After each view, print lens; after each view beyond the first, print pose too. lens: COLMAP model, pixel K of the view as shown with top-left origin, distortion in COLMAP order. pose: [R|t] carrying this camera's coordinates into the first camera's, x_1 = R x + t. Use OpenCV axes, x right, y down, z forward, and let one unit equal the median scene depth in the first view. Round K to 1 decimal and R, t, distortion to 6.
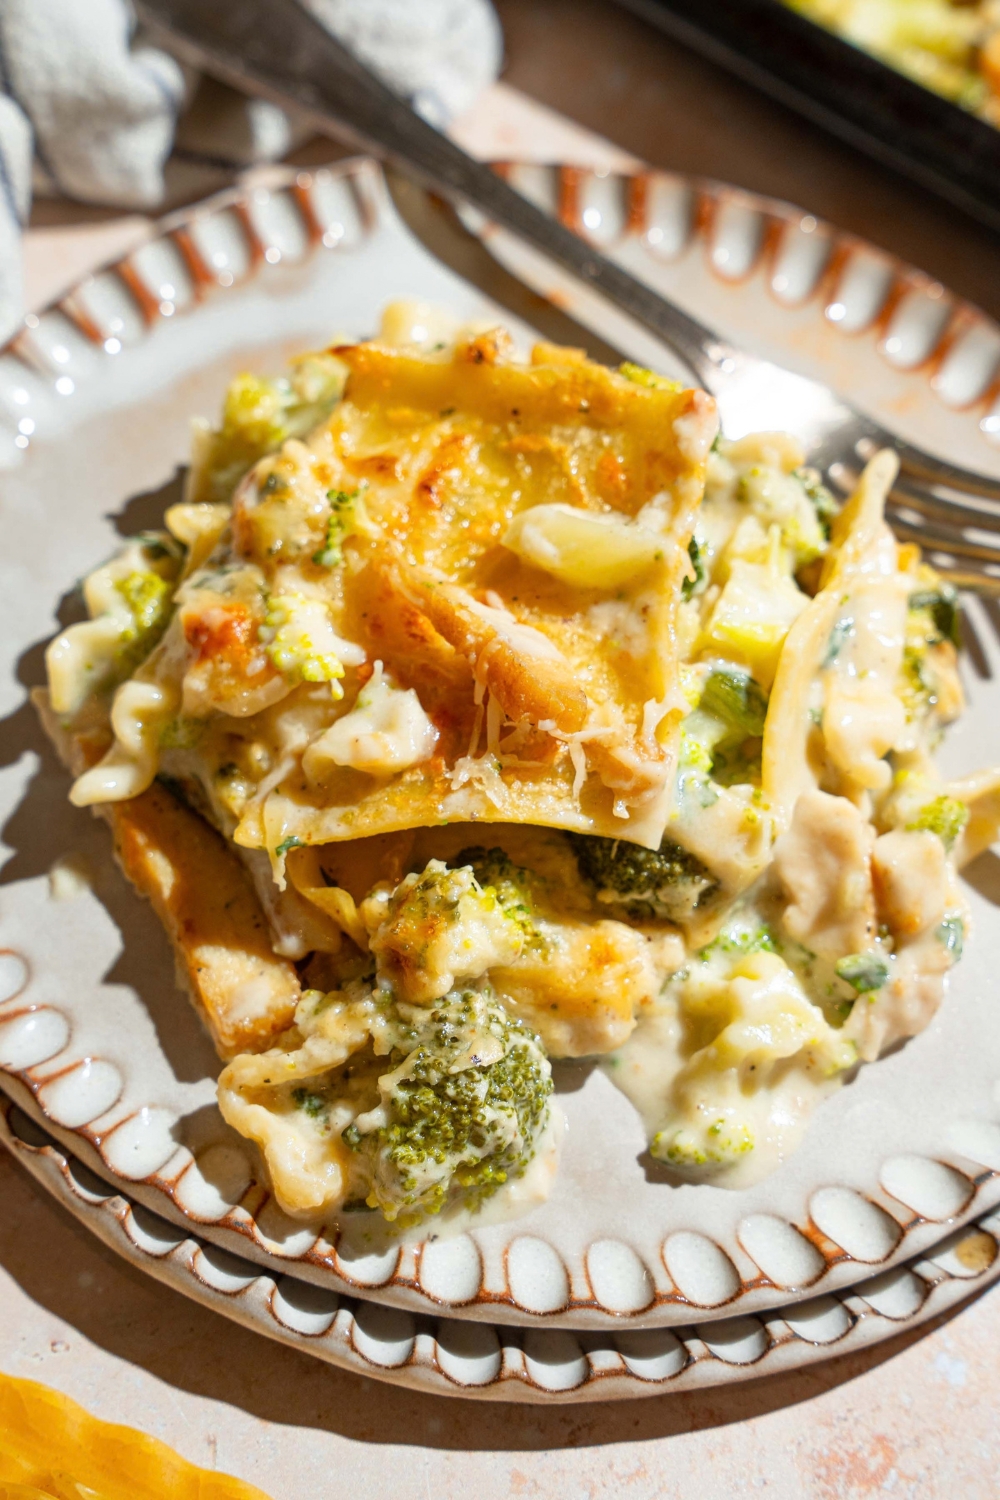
lens RADIAL K [[2773.3, 0, 500.0], [0, 2773.3, 750.0], [0, 0, 1]] dist [0.056740, 0.372925]
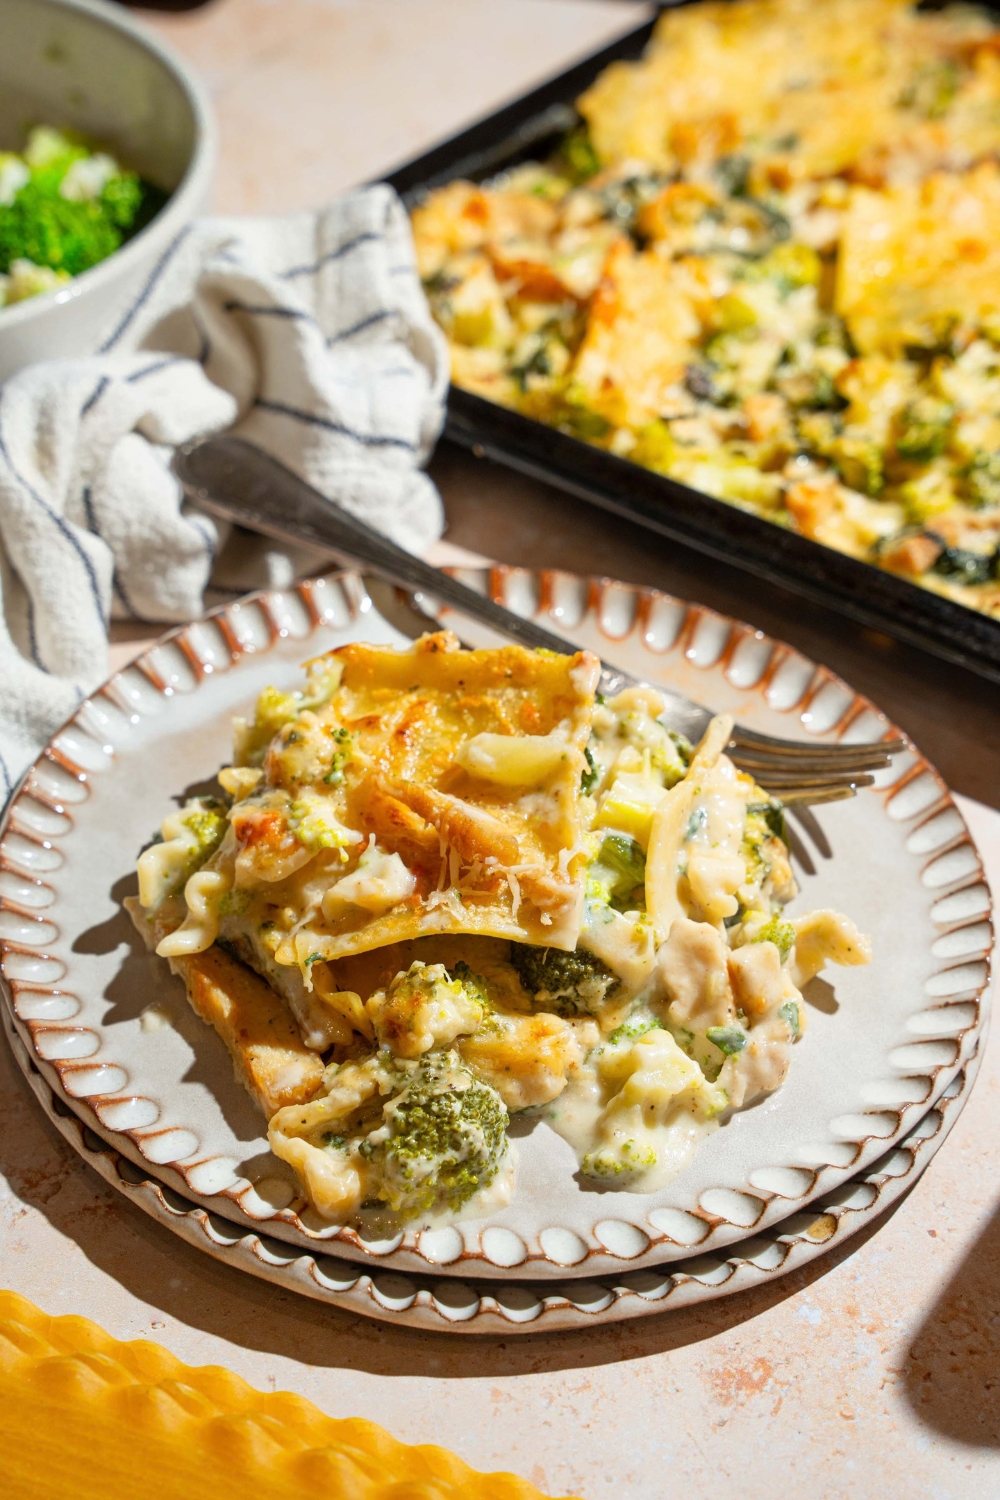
lens RADIAL K [[2773.3, 0, 500.0], [0, 2773.3, 750.0], [0, 0, 1]] dist [0.056740, 0.372925]
pose [[0.998746, -0.048114, 0.013874, 0.004183], [0.050074, 0.958896, -0.279306, 0.325777], [0.000135, 0.279651, 0.960102, -0.382169]]
